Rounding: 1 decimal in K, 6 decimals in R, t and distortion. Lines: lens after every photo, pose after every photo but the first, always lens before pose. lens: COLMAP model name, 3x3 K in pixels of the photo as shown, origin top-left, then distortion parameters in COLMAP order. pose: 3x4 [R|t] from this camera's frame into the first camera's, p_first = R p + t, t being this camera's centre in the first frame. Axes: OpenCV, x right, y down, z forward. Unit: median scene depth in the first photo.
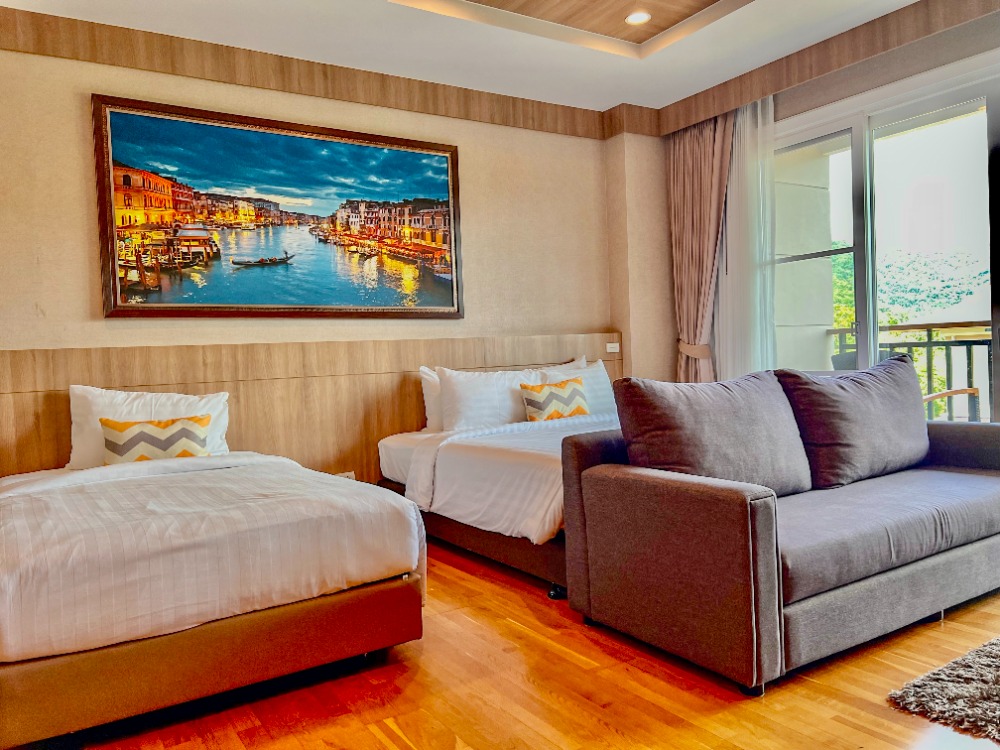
lens RADIAL K [[750.7, 0, 500.0], [0, 750.7, 384.6], [0, 0, 1]] dist [0.054747, -0.065369]
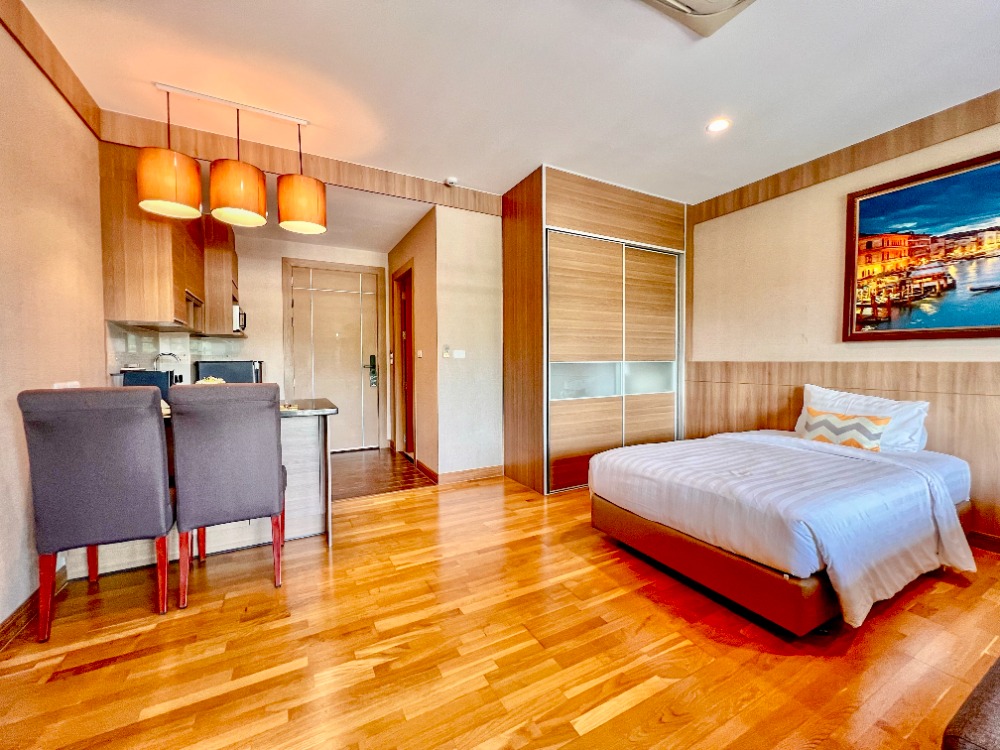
lens RADIAL K [[399.7, 0, 497.9], [0, 399.7, 373.1], [0, 0, 1]] dist [-0.000967, -0.000521]
pose [[-0.081614, 0.076461, -0.993727, 0.299527], [-0.029472, 0.996432, 0.079089, -0.060752], [0.996228, 0.035742, -0.079070, 0.333658]]
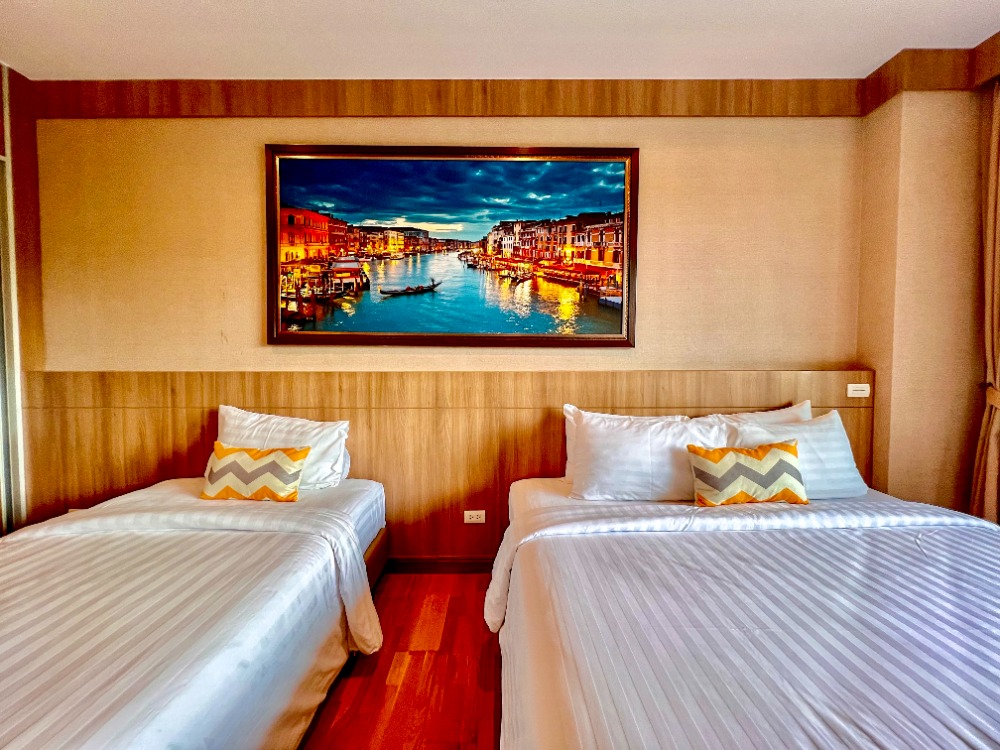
lens RADIAL K [[399.7, 0, 499.3], [0, 399.7, 370.9], [0, 0, 1]] dist [-0.000967, -0.000521]
pose [[0.840526, 0.062899, -0.538108, 0.080357], [-0.057470, 0.997985, 0.026887, -0.075193], [0.538715, 0.008326, 0.842447, 0.608731]]
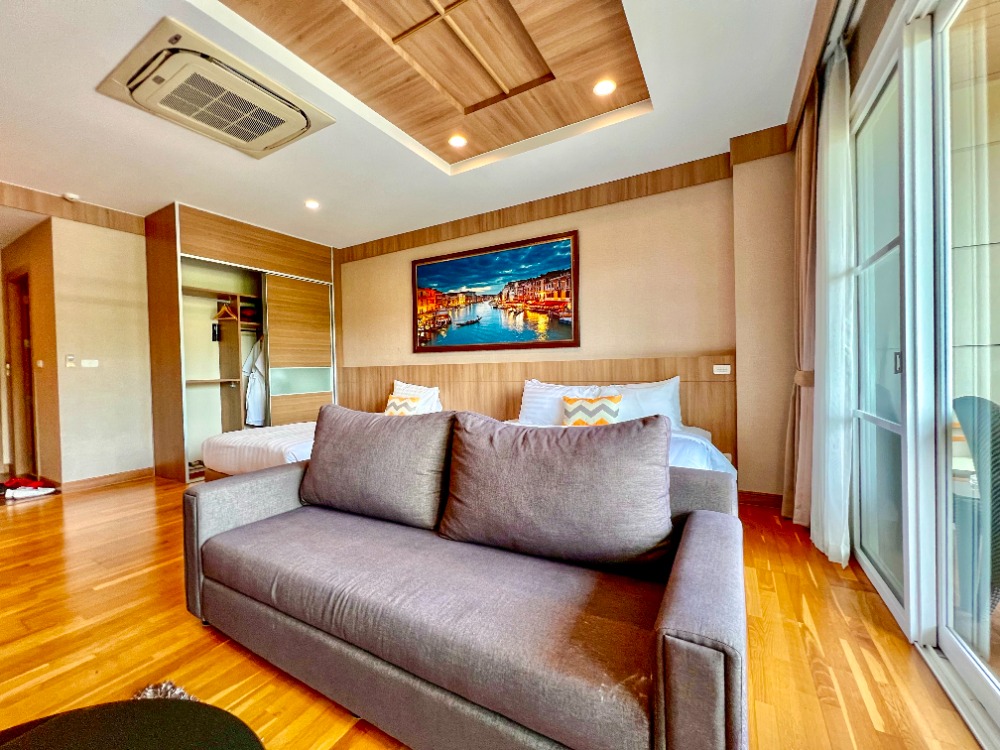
lens RADIAL K [[400.5, 0, 499.7], [0, 400.5, 373.1], [0, 0, 1]] dist [-0.003808, 0.000690]
pose [[0.461656, 0.048322, -0.885742, 0.657782], [-0.031005, 0.998784, 0.038329, -0.071779], [0.886517, 0.009768, 0.462593, 0.580201]]
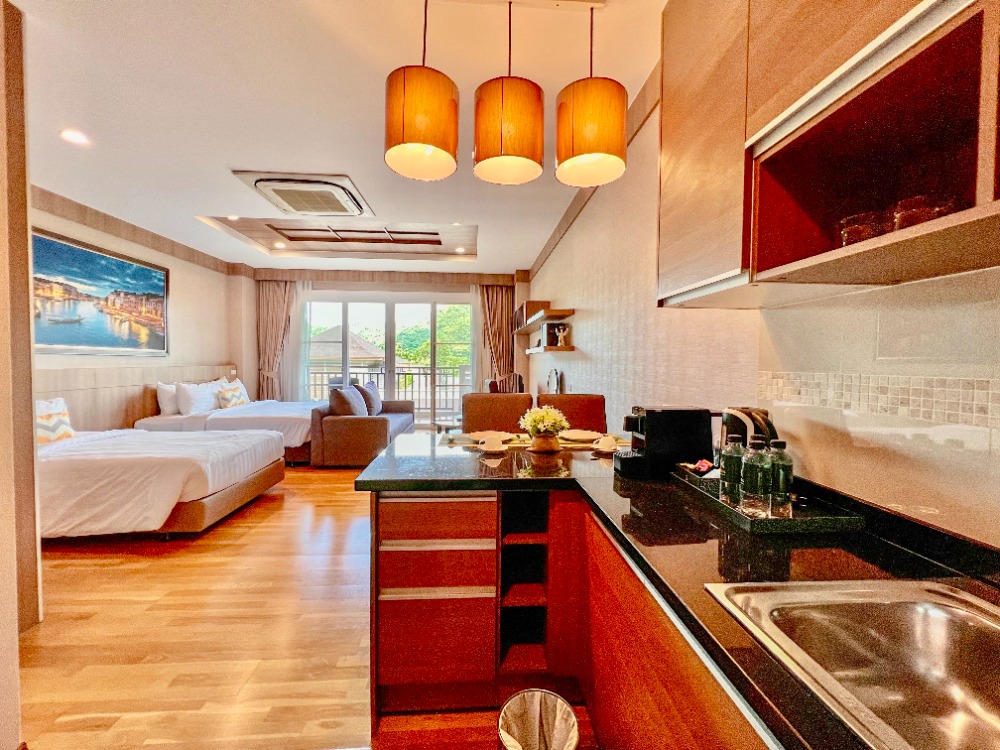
lens RADIAL K [[400.5, 0, 500.4], [0, 400.5, 371.3], [0, 0, 1]] dist [-0.003808, 0.000690]
pose [[0.481754, 0.026913, 0.875893, -0.619756], [0.002299, 0.999486, -0.031975, -0.017461], [-0.876303, 0.017418, 0.481445, -0.281709]]
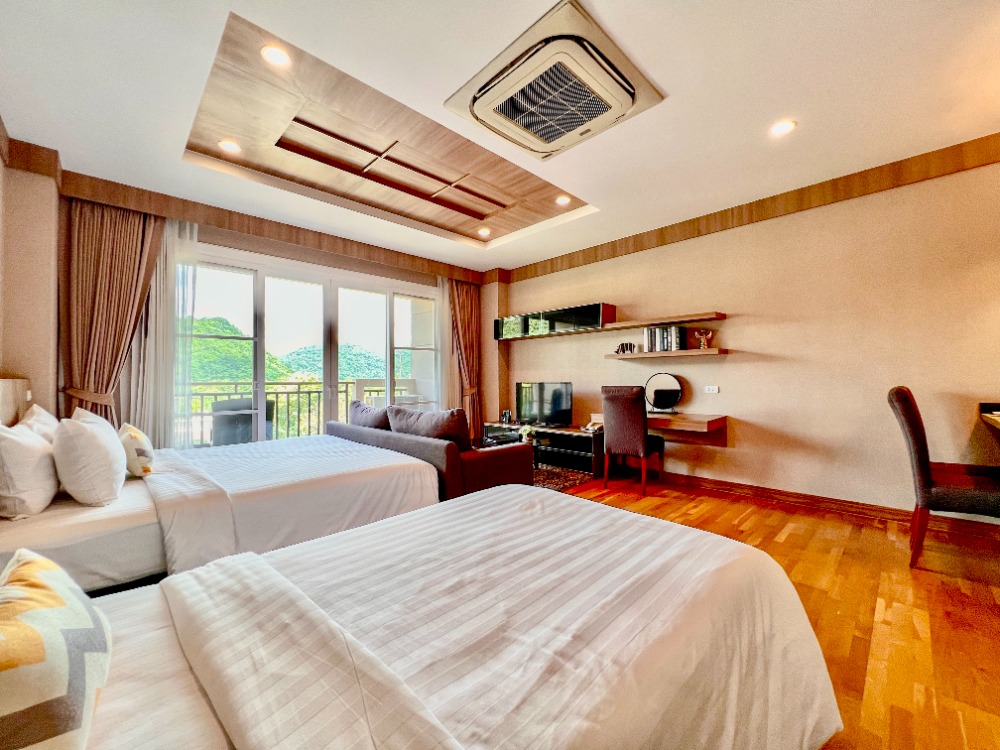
lens RADIAL K [[399.7, 0, 496.4], [0, 399.7, 369.4], [0, 0, 1]] dist [-0.000967, -0.000521]
pose [[-0.194803, 0.069984, 0.978343, -0.555209], [0.053156, 0.996739, -0.060716, -0.029963], [-0.979401, 0.040177, -0.197887, 0.691863]]
